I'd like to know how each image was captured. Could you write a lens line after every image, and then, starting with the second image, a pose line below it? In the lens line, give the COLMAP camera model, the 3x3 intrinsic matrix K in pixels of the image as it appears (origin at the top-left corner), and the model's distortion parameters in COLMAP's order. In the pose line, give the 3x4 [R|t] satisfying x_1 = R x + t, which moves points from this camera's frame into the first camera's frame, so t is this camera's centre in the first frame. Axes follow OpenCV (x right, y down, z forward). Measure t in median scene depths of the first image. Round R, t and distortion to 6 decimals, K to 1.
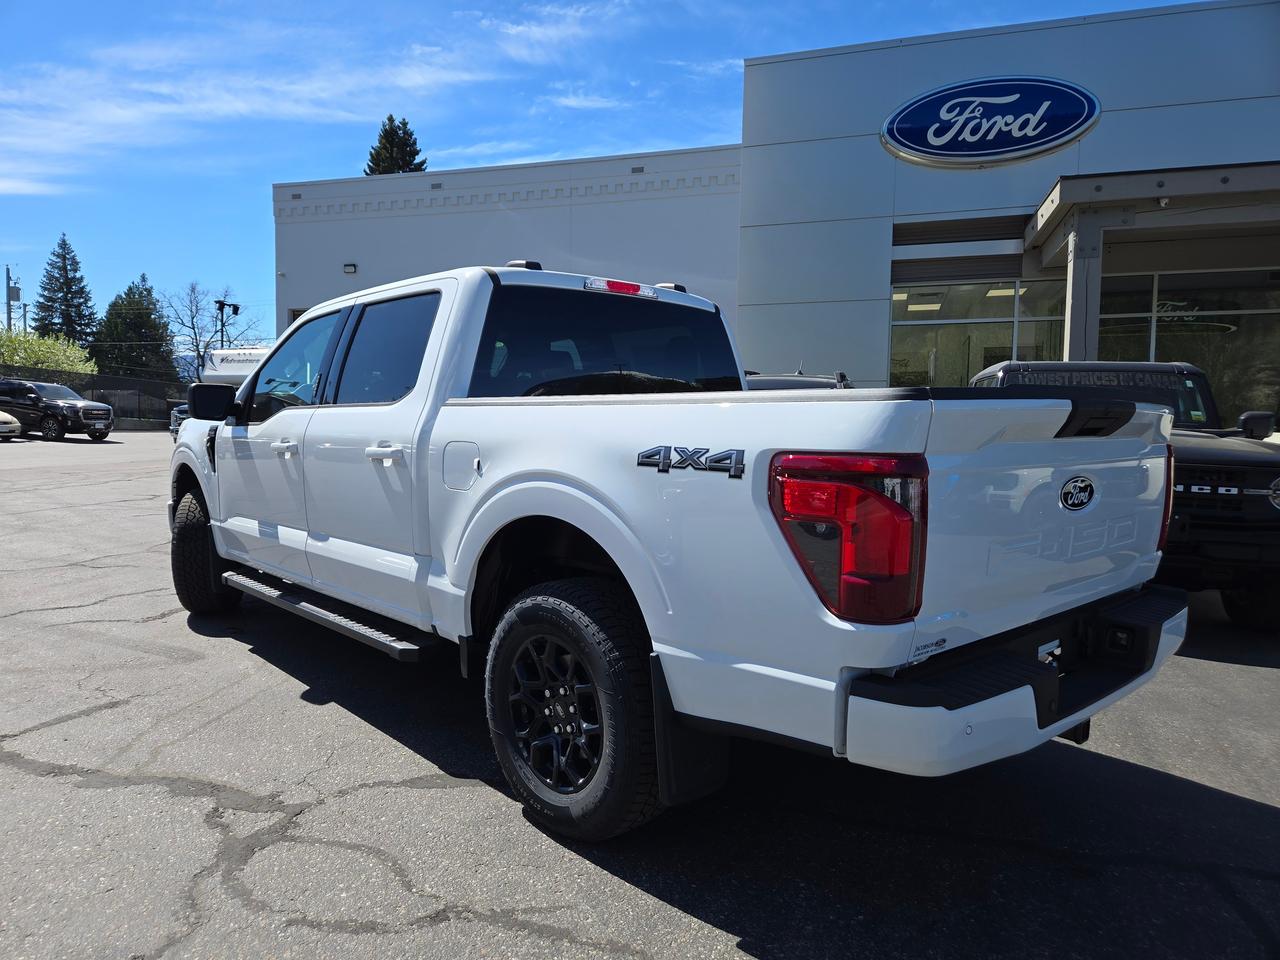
lens RADIAL K [[855.0, 0, 631.3], [0, 855.0, 479.5], [0, 0, 1]] dist [0.050429, -0.001350]
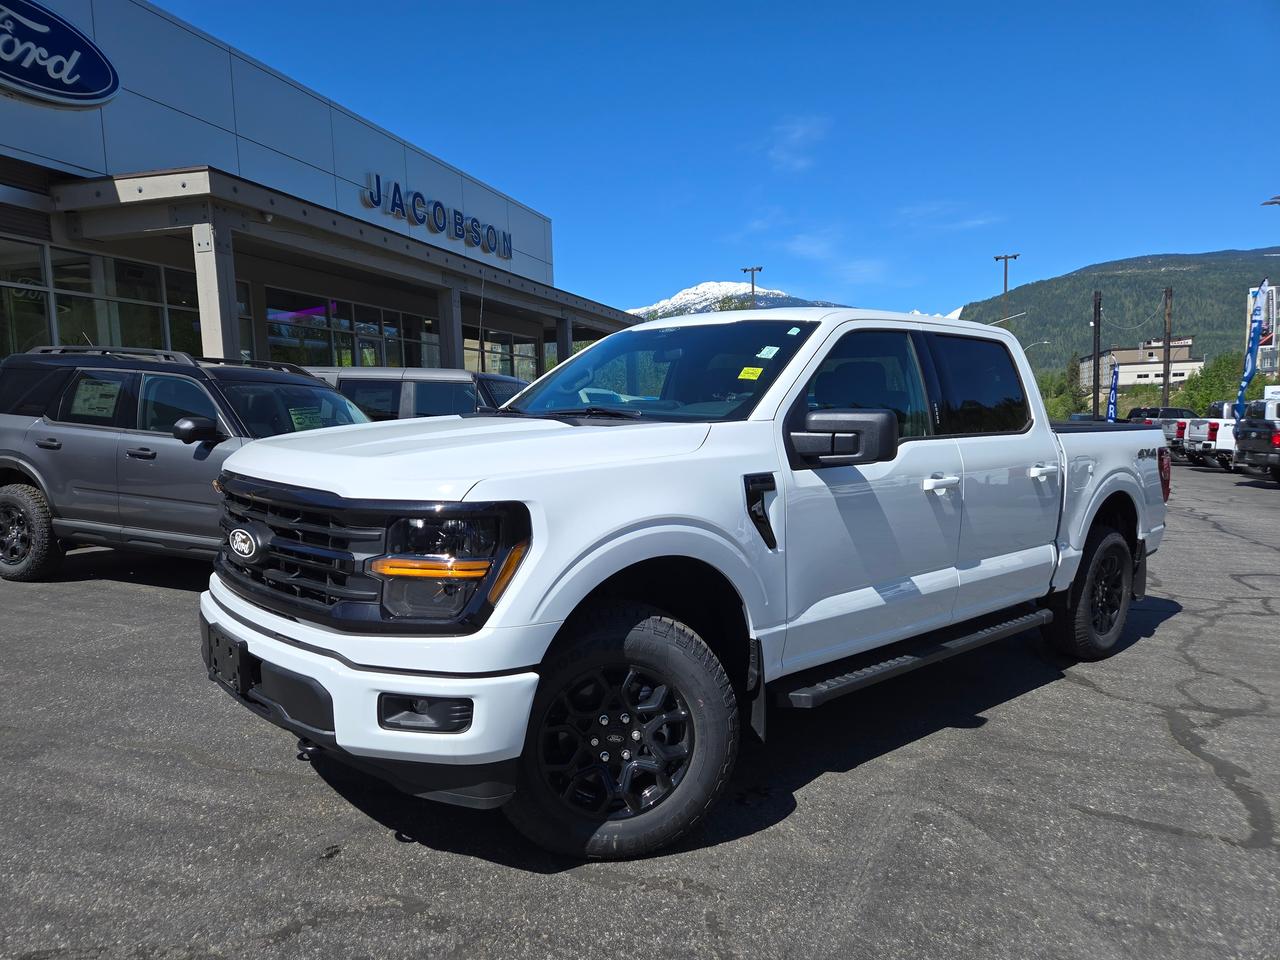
lens RADIAL K [[821.0, 0, 640.0], [0, 821.0, 480.0], [0, 0, 1]] dist [0.066418, -0.047557]
pose [[0.025186, -0.097805, 0.994887, -0.492863], [0.055725, 0.993793, 0.096287, -0.054989], [-0.998128, 0.053015, 0.030480, 0.500764]]
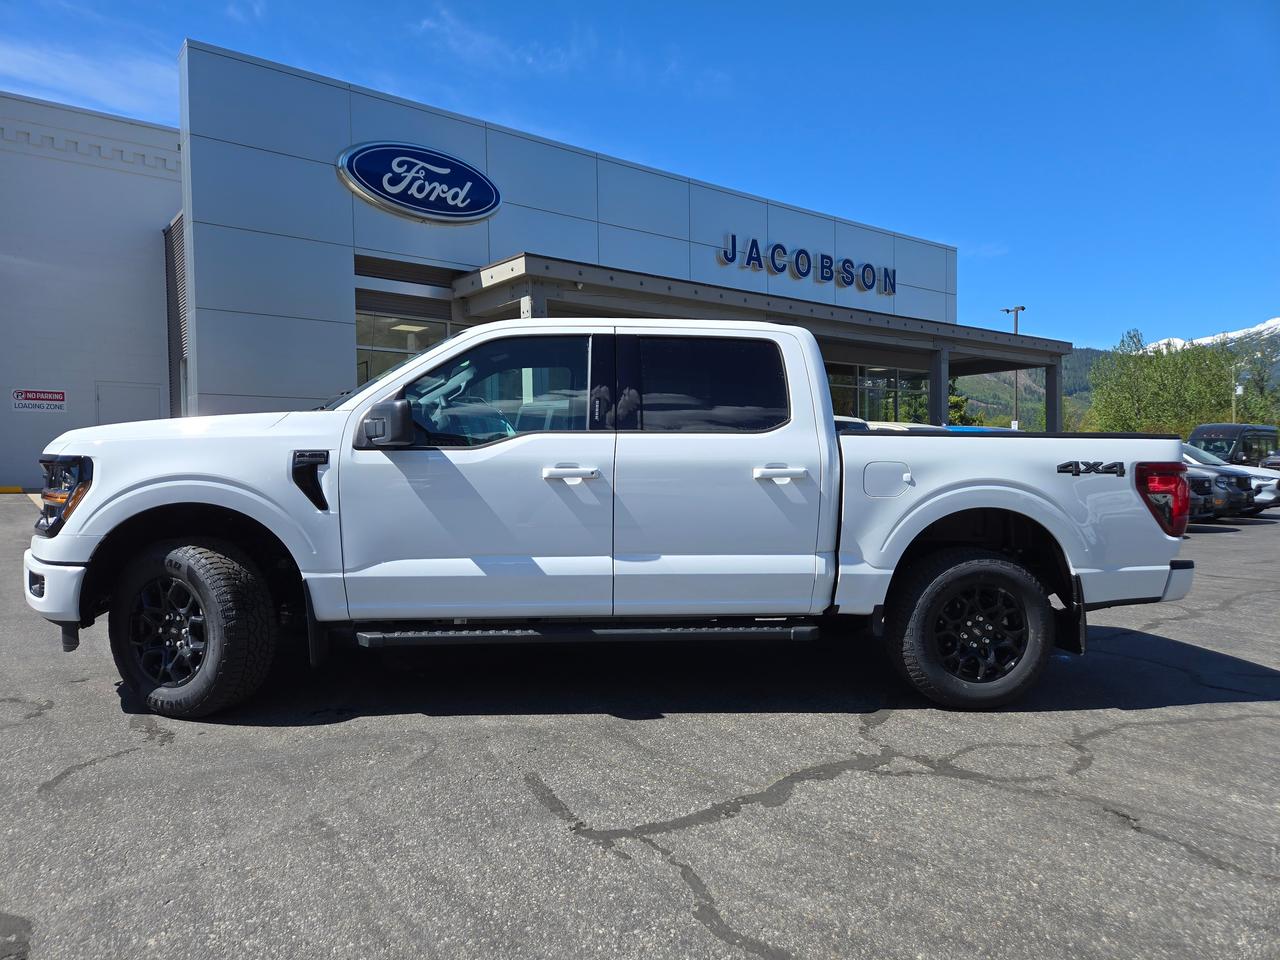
lens RADIAL K [[821.0, 0, 640.0], [0, 821.0, 480.0], [0, 0, 1]] dist [0.066418, -0.047557]
pose [[0.579950, -0.036531, 0.813833, -0.427775], [0.048116, 0.998786, 0.010545, -0.013658], [-0.813230, 0.033043, 0.581003, 0.157378]]
